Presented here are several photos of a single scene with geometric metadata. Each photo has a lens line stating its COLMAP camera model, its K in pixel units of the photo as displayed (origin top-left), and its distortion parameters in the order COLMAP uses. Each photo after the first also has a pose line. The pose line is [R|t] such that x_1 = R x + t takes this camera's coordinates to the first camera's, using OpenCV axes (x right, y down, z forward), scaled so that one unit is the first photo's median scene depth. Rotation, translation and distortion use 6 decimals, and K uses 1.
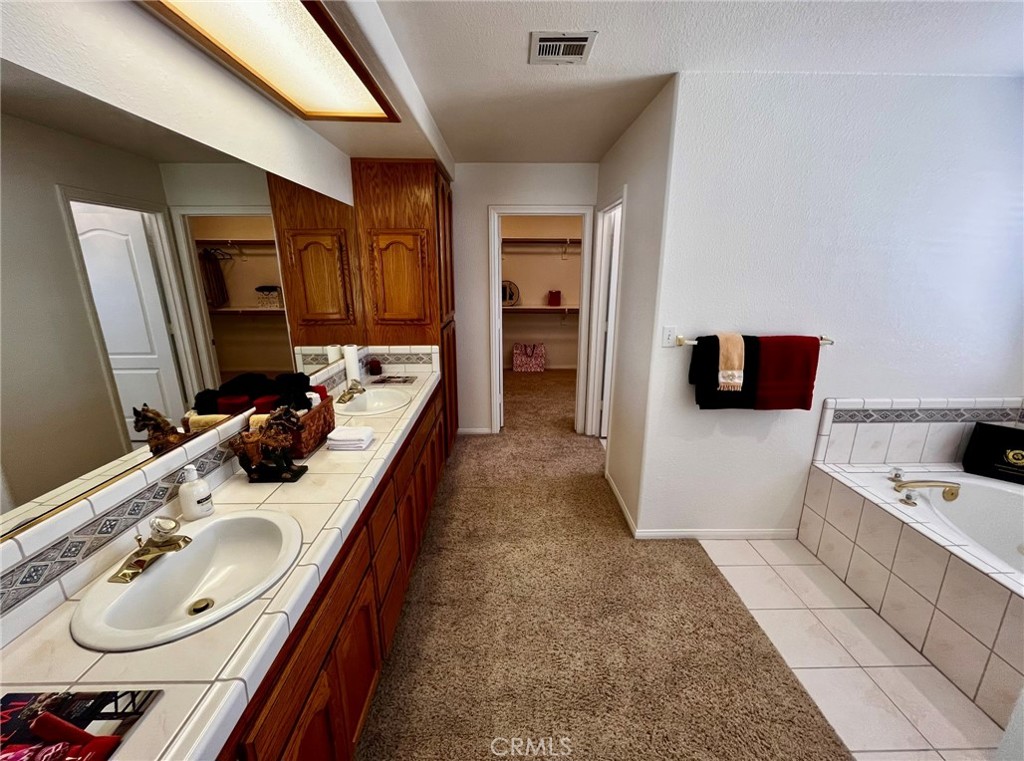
lens RADIAL K [[415.5, 0, 513.4], [0, 415.5, 377.9], [0, 0, 1]] dist [-0.006132, 0.000354]
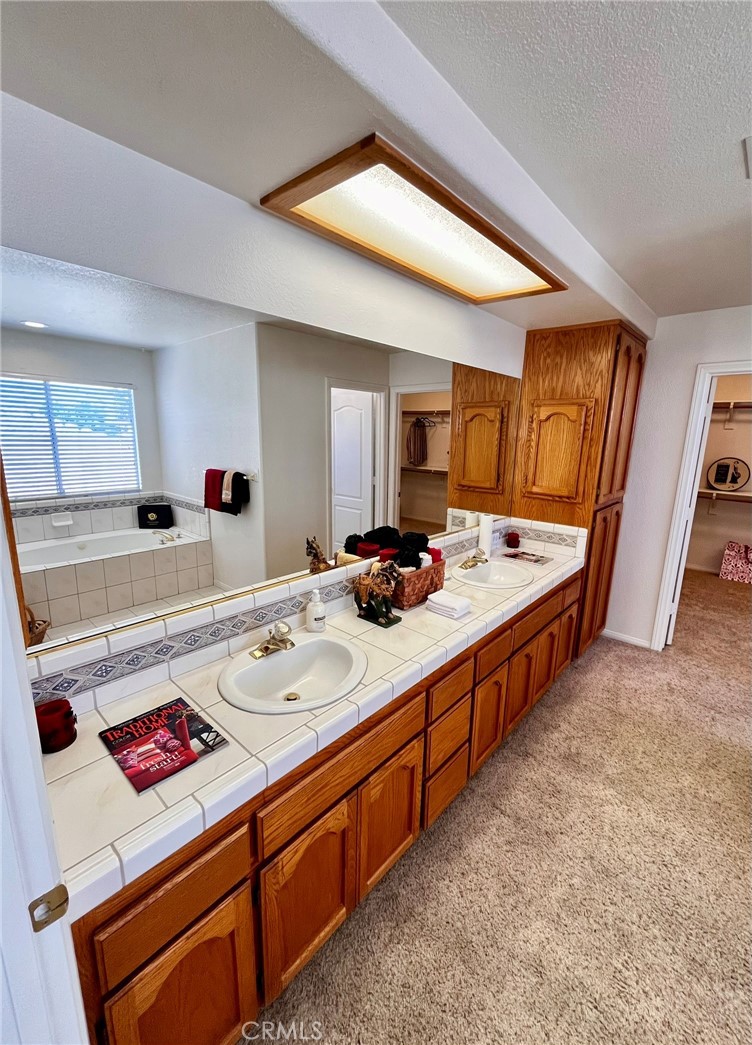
lens RADIAL K [[425.1, 0, 376.6], [0, 425.1, 523.3], [0, 0, 1]] dist [-0.003137, 0.000182]
pose [[0.730279, 0.159276, -0.664322, 0.133651], [-0.191937, 0.981108, 0.024234, -0.039884], [0.655631, 0.109810, 0.747054, 0.061071]]
